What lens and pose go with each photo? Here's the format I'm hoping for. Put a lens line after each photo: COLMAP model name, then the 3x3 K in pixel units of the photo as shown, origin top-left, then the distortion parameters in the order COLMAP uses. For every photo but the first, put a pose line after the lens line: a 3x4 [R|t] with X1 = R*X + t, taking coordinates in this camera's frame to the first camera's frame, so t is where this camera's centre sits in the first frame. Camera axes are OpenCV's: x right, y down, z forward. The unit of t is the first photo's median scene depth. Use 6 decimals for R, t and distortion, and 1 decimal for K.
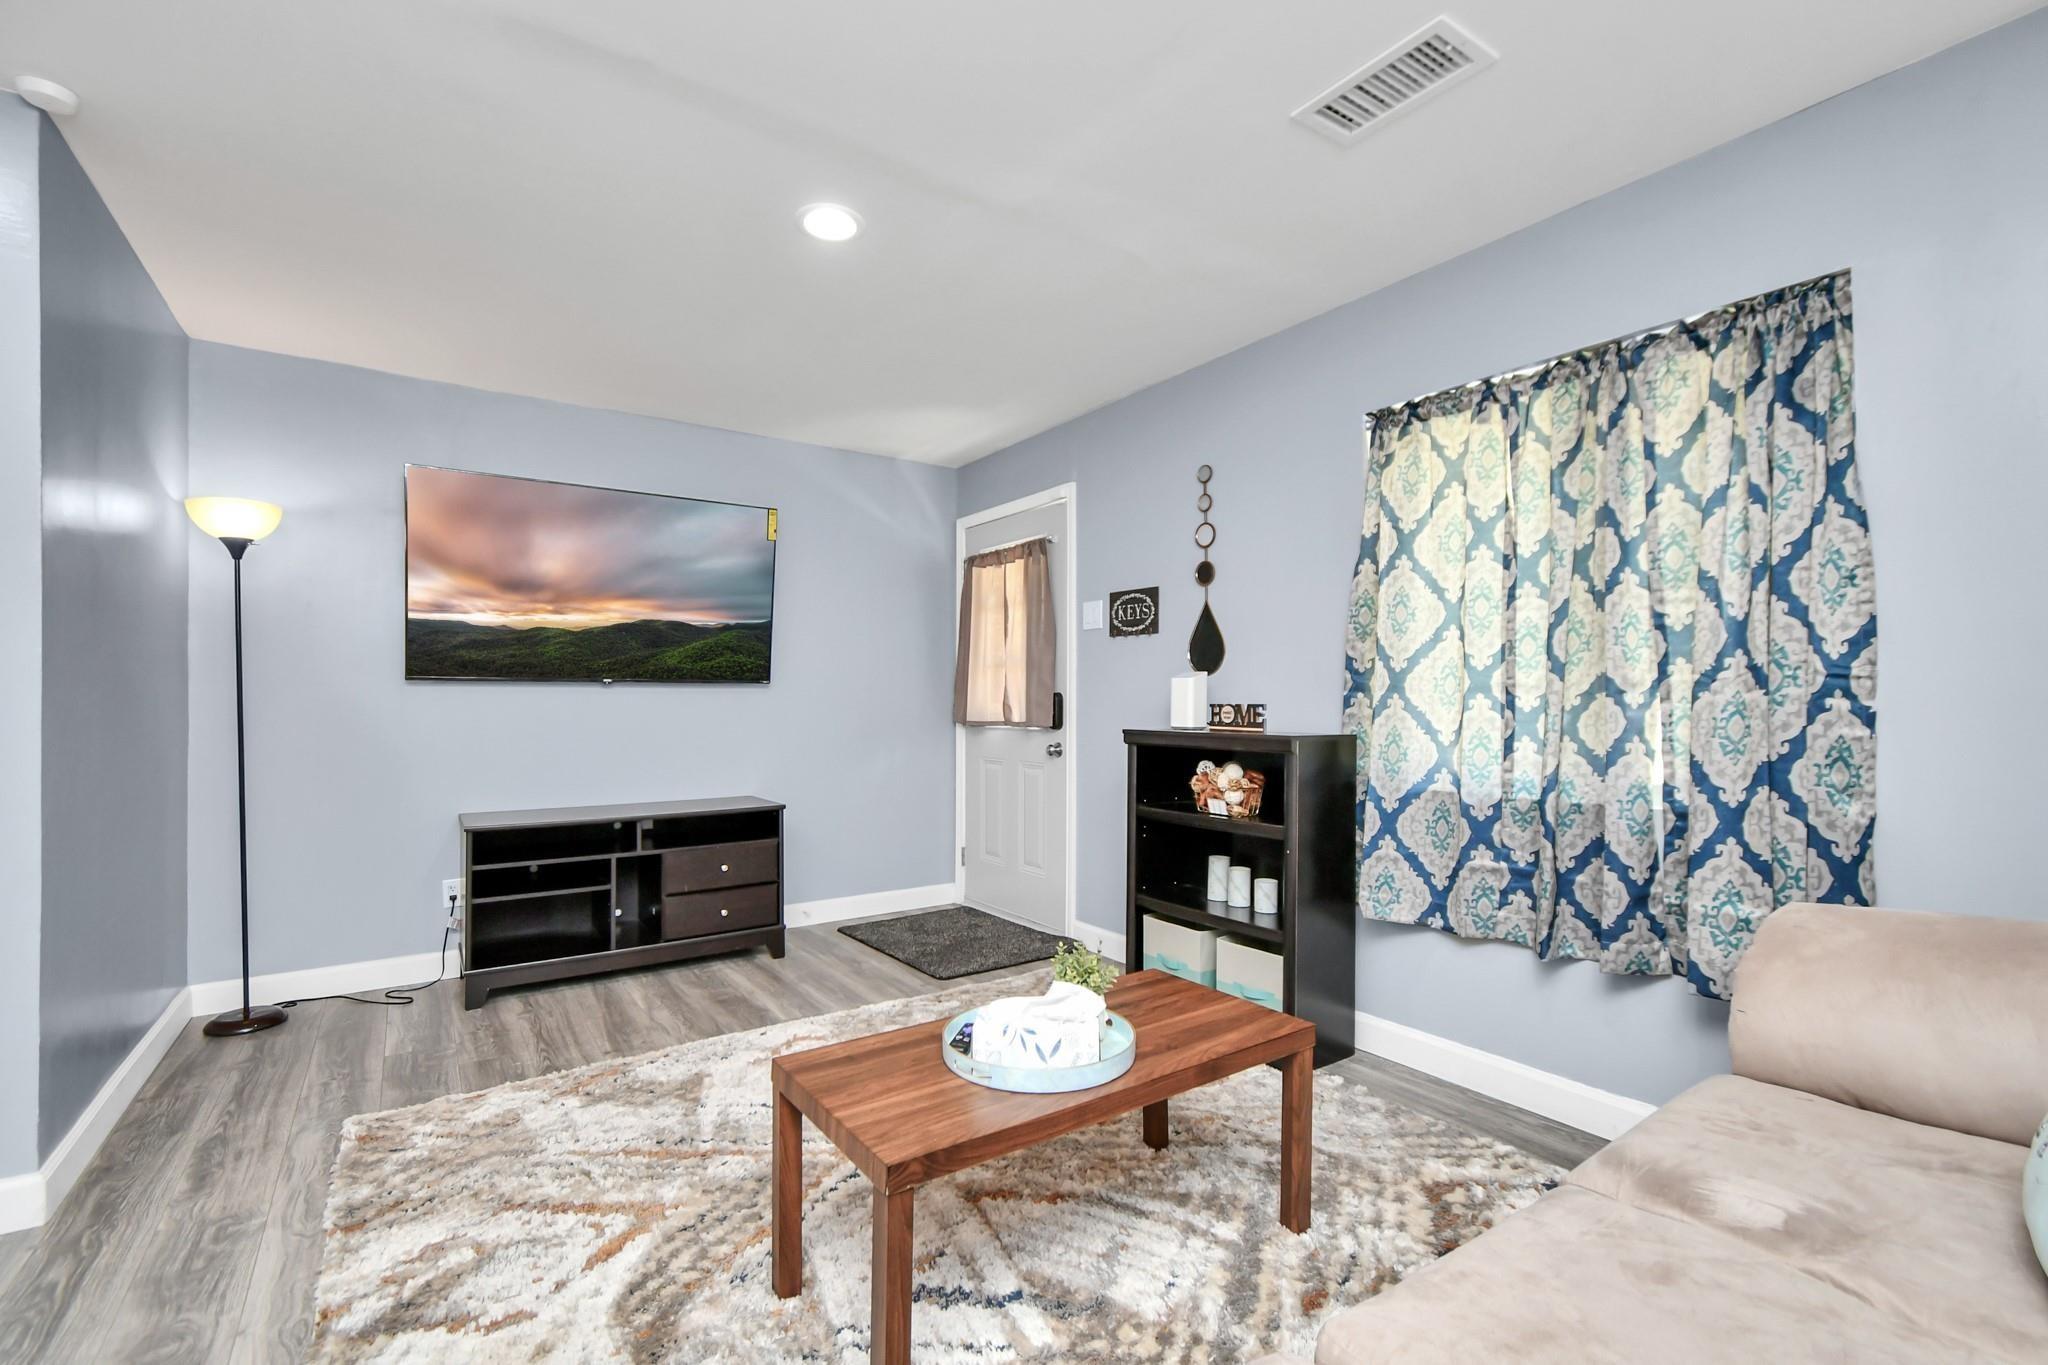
lens RADIAL K [[911.9, 0, 1005.6], [0, 911.9, 683.3], [0, 0, 1]] dist [-0.001122, -0.000389]
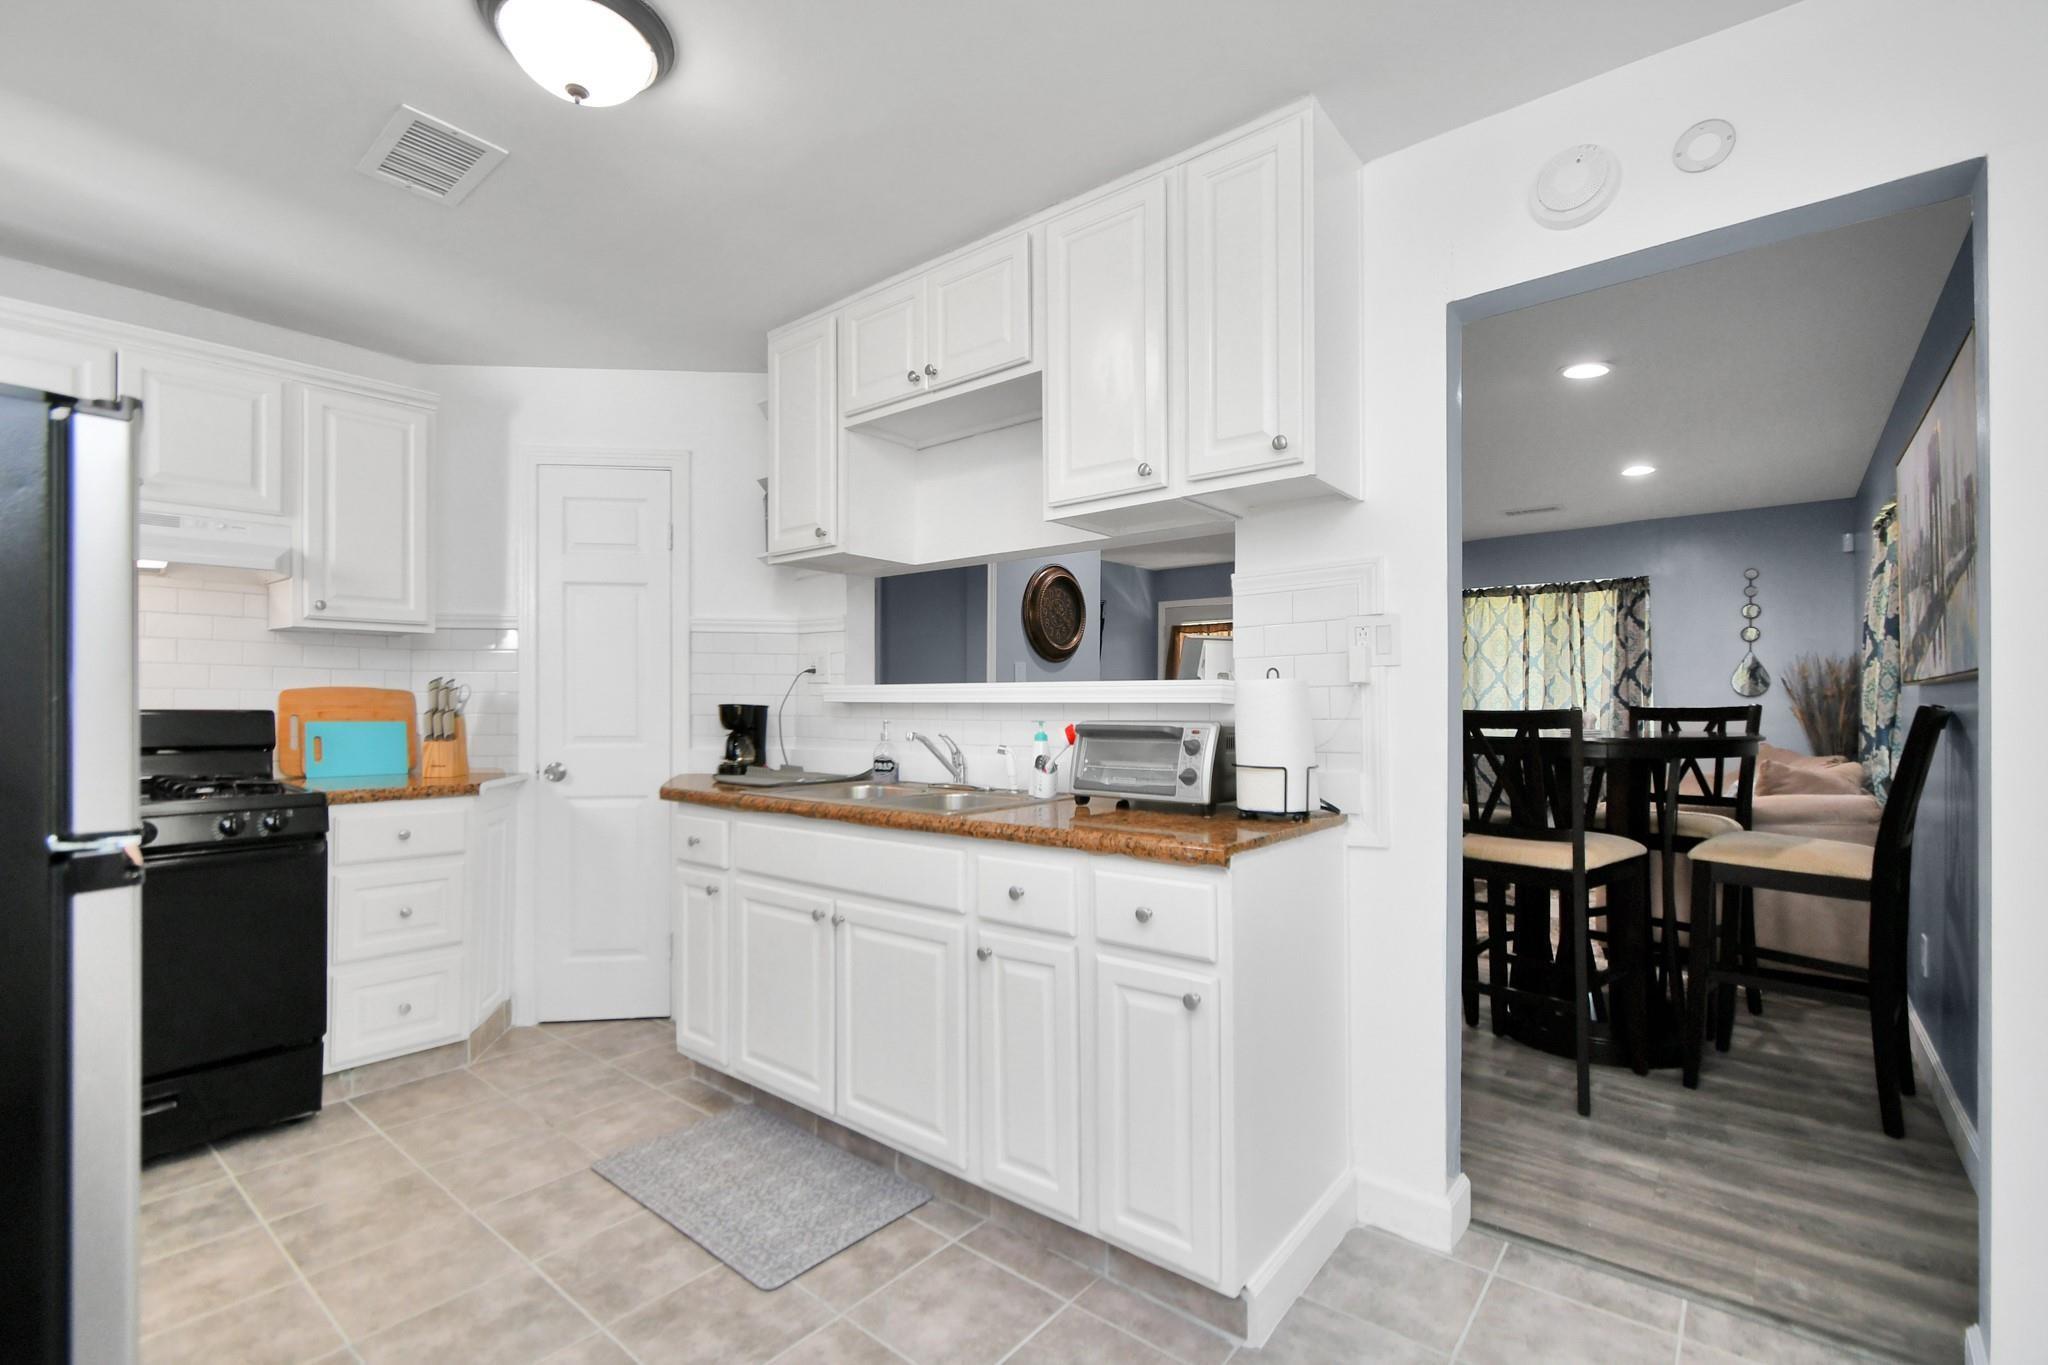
lens RADIAL K [[911.9, 0, 1005.6], [0, 911.9, 683.3], [0, 0, 1]] dist [-0.001122, -0.000389]
pose [[0.949726, 0.016860, 0.312627, -1.487197], [-0.013442, 0.999824, -0.013085, -0.008964], [-0.312793, 0.008225, 0.949786, -0.889501]]
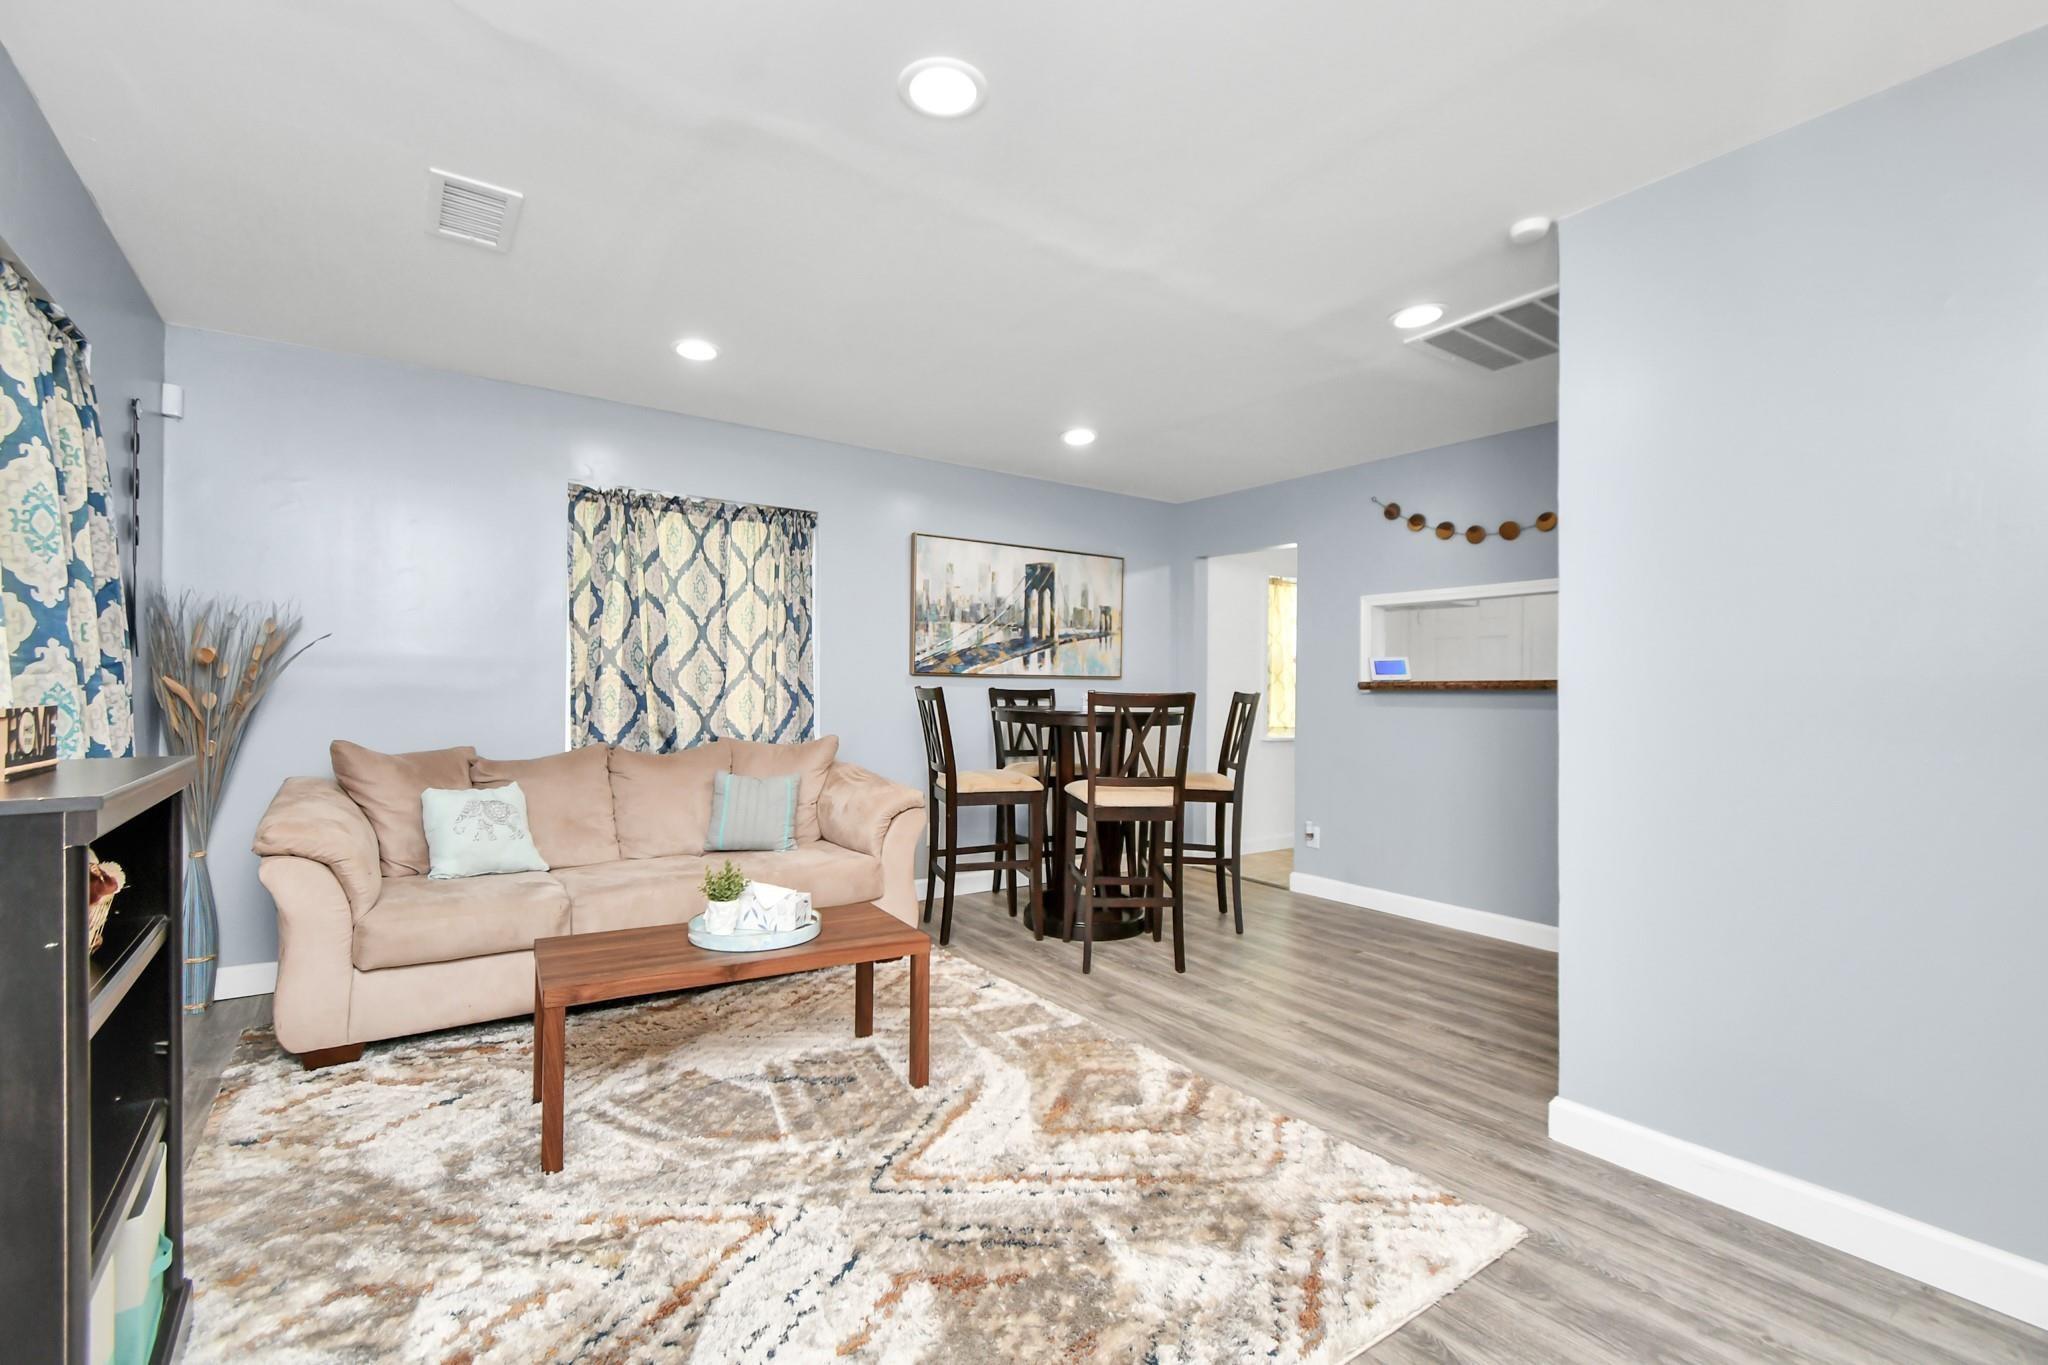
lens RADIAL K [[870.4, 0, 999.1], [0, 870.4, 694.4], [0, 0, 1]] dist [0.000127, -0.000144]
pose [[-0.999627, -0.000312, -0.027297, -0.191173], [-0.000009, 0.999938, -0.011099, 0.023180], [0.027299, -0.011094, -0.999566, 1.527389]]
